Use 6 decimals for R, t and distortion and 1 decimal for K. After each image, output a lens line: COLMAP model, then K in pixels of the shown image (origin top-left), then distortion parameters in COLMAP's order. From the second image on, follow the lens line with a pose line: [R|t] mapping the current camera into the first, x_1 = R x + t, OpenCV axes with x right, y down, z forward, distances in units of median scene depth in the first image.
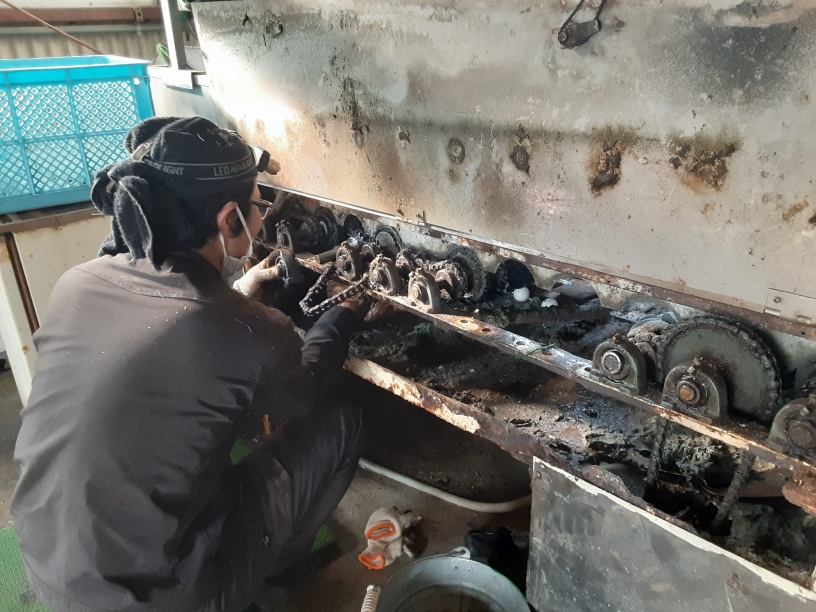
lens RADIAL K [[660.6, 0, 412.9], [0, 660.6, 305.2], [0, 0, 1]] dist [0.088840, -0.119196]
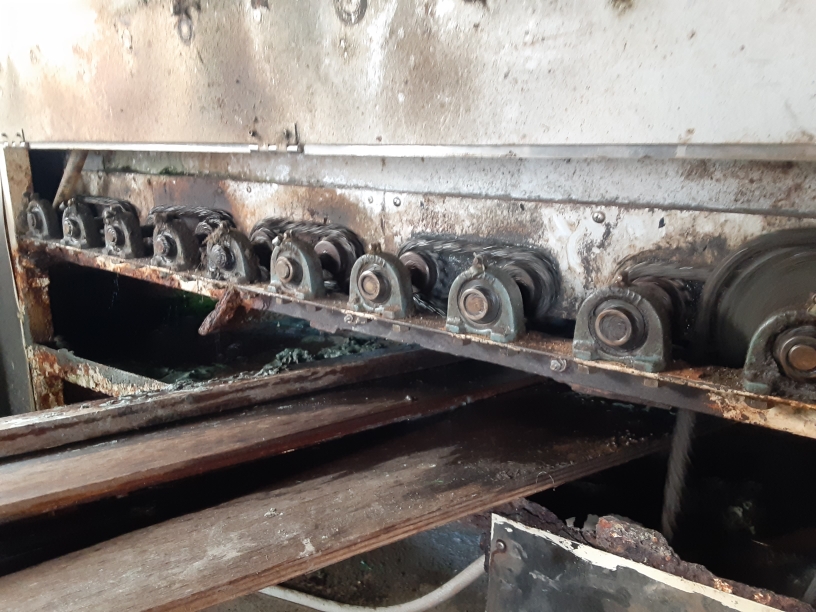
lens RADIAL K [[660.6, 0, 406.1], [0, 660.6, 309.3], [0, 0, 1]] dist [0.088840, -0.119196]
pose [[0.975904, -0.020985, 0.217187, -0.023665], [0.046786, 0.992338, -0.114348, 0.115164], [-0.213123, 0.121754, 0.969409, 0.435509]]
